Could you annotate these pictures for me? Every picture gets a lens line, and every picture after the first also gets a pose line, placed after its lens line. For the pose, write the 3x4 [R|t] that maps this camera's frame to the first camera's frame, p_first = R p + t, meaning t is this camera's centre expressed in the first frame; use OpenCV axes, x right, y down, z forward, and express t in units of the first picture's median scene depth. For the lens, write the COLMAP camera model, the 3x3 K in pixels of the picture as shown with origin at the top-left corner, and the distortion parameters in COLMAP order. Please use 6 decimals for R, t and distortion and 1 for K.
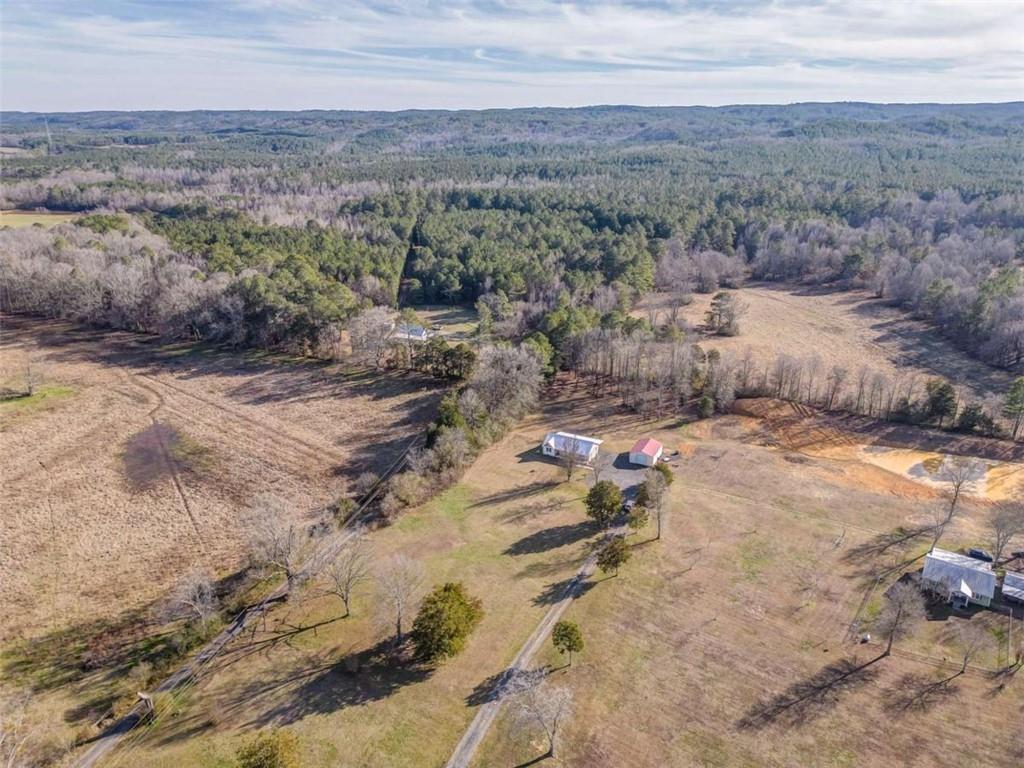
lens RADIAL K [[713.9, 0, 512.0], [0, 713.9, 384.0], [0, 0, 1]] dist [0.082254, -0.088667]
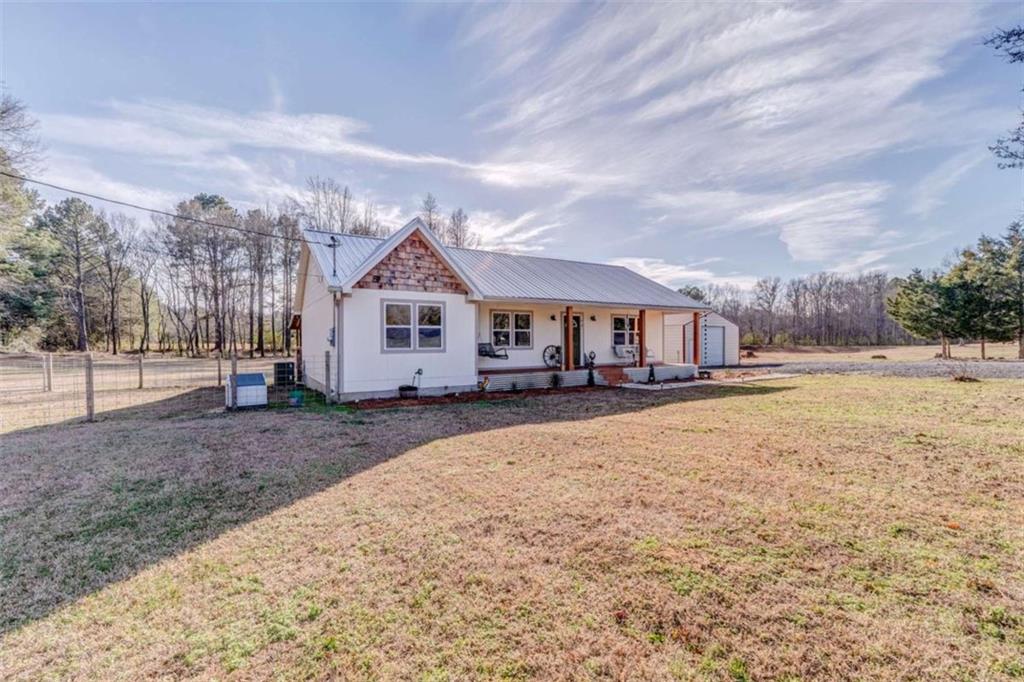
lens RADIAL K [[424.3, 0, 504.5], [0, 424.3, 354.7], [0, 0, 1]] dist [0.001346, 0.000598]
pose [[0.521763, -0.030755, 0.852536, 0.010670], [0.303184, 0.940794, -0.151613, 0.093437], [-0.797398, 0.337581, 0.500195, 0.842438]]
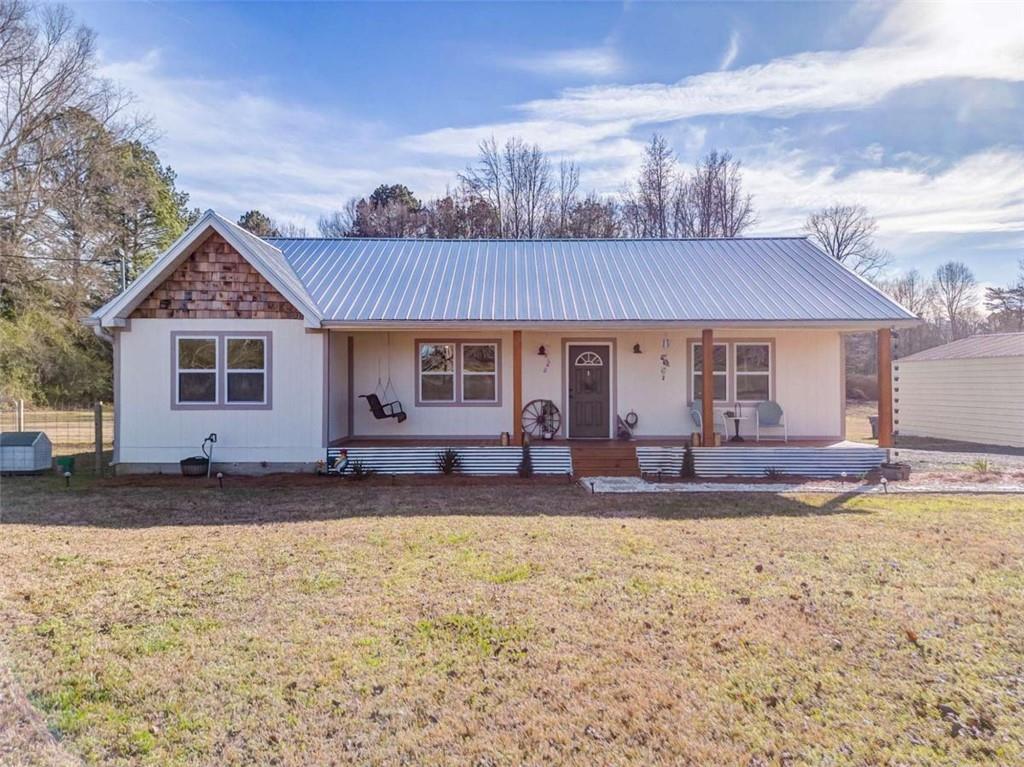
lens RADIAL K [[713.9, 0, 512.0], [0, 713.9, 383.5], [0, 0, 1]] dist [0.082254, -0.088667]
pose [[0.882989, -0.000904, 0.469392, 0.039288], [0.166066, 0.935925, -0.310591, 0.101624], [-0.439035, 0.352199, 0.826562, 0.819095]]
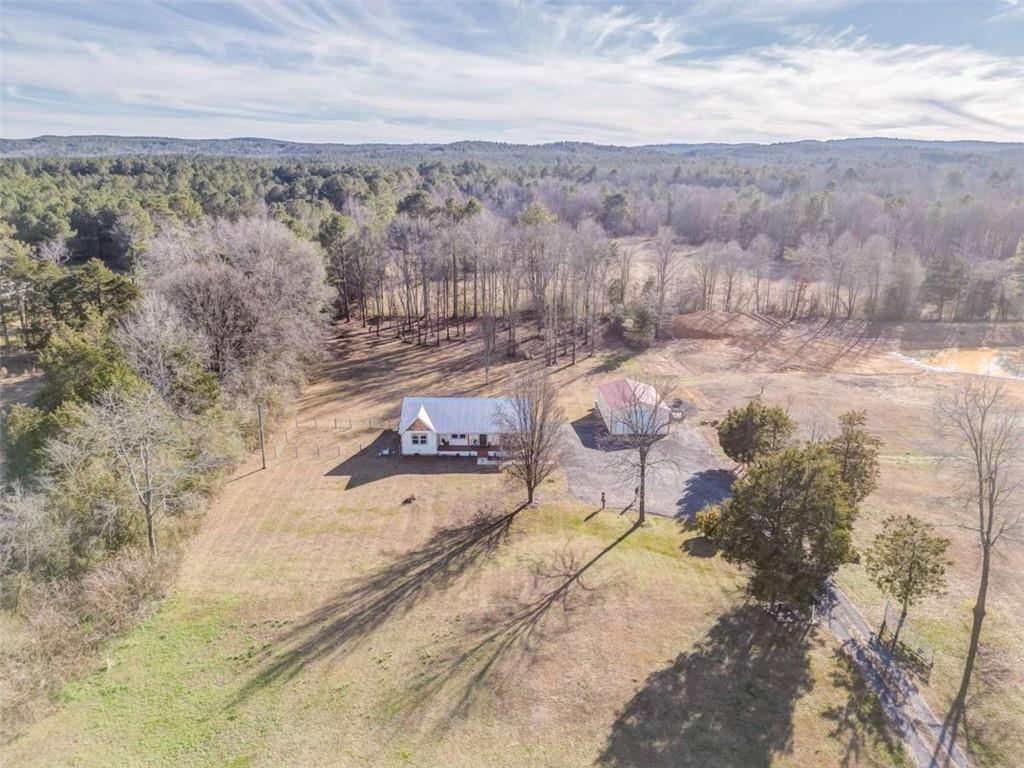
lens RADIAL K [[713.9, 0, 512.0], [0, 713.9, 384.0], [0, 0, 1]] dist [0.082254, -0.088667]
pose [[0.886968, -0.130305, 0.443067, -0.056951], [0.157538, 0.987195, -0.025040, 0.070546], [-0.434131, 0.092010, 0.896139, 0.564060]]
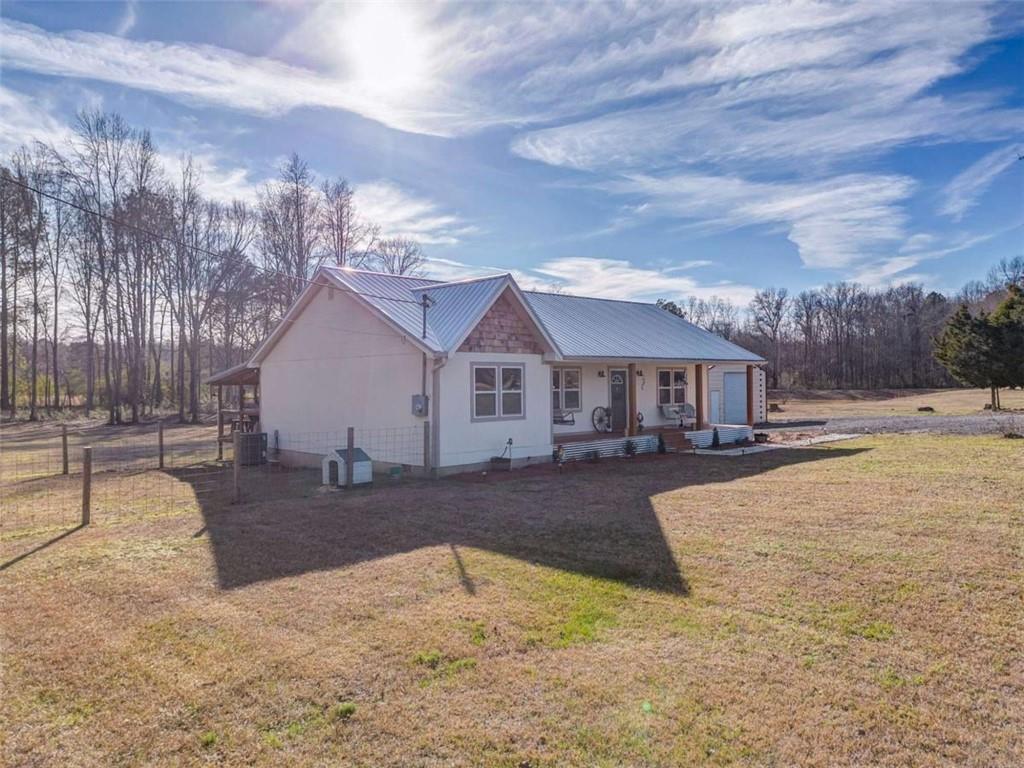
lens RADIAL K [[713.9, 0, 512.0], [0, 713.9, 384.0], [0, 0, 1]] dist [0.082254, -0.088667]
pose [[0.324880, -0.007649, 0.945724, -0.021378], [0.341352, 0.933510, -0.109713, 0.087977], [-0.882004, 0.358469, 0.305890, 0.849489]]
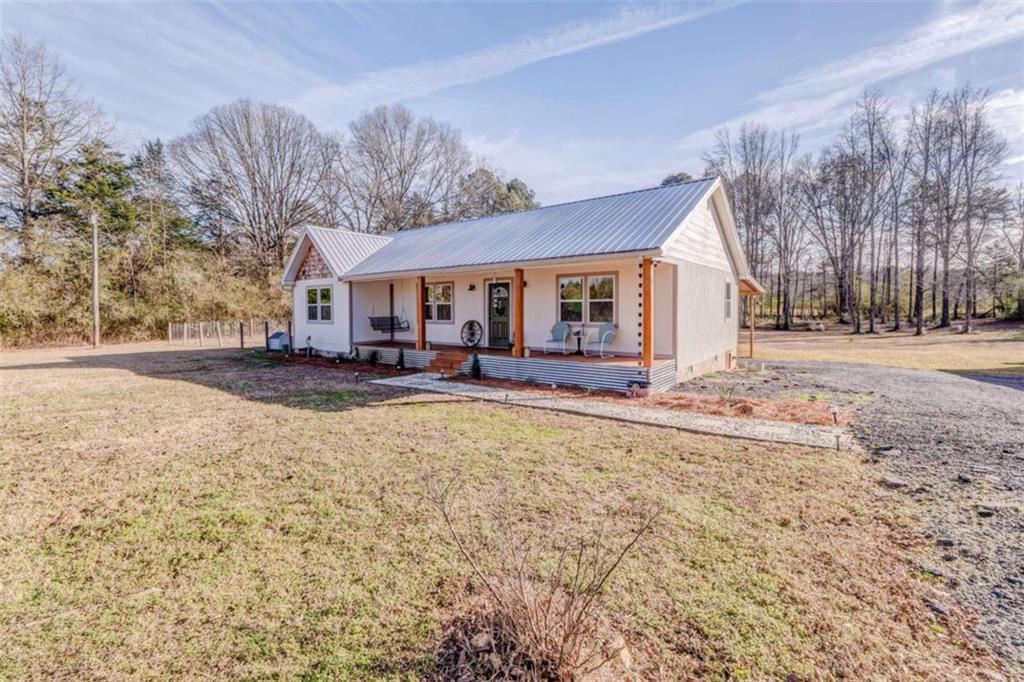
lens RADIAL K [[437.7, 0, 510.0], [0, 437.7, 320.1], [0, 0, 1]] dist [-0.002814, -0.000066]
pose [[0.988405, -0.006117, -0.151717, 0.083376], [-0.043746, 0.945349, -0.323112, 0.102434], [0.145402, 0.326003, 0.934120, 0.816705]]
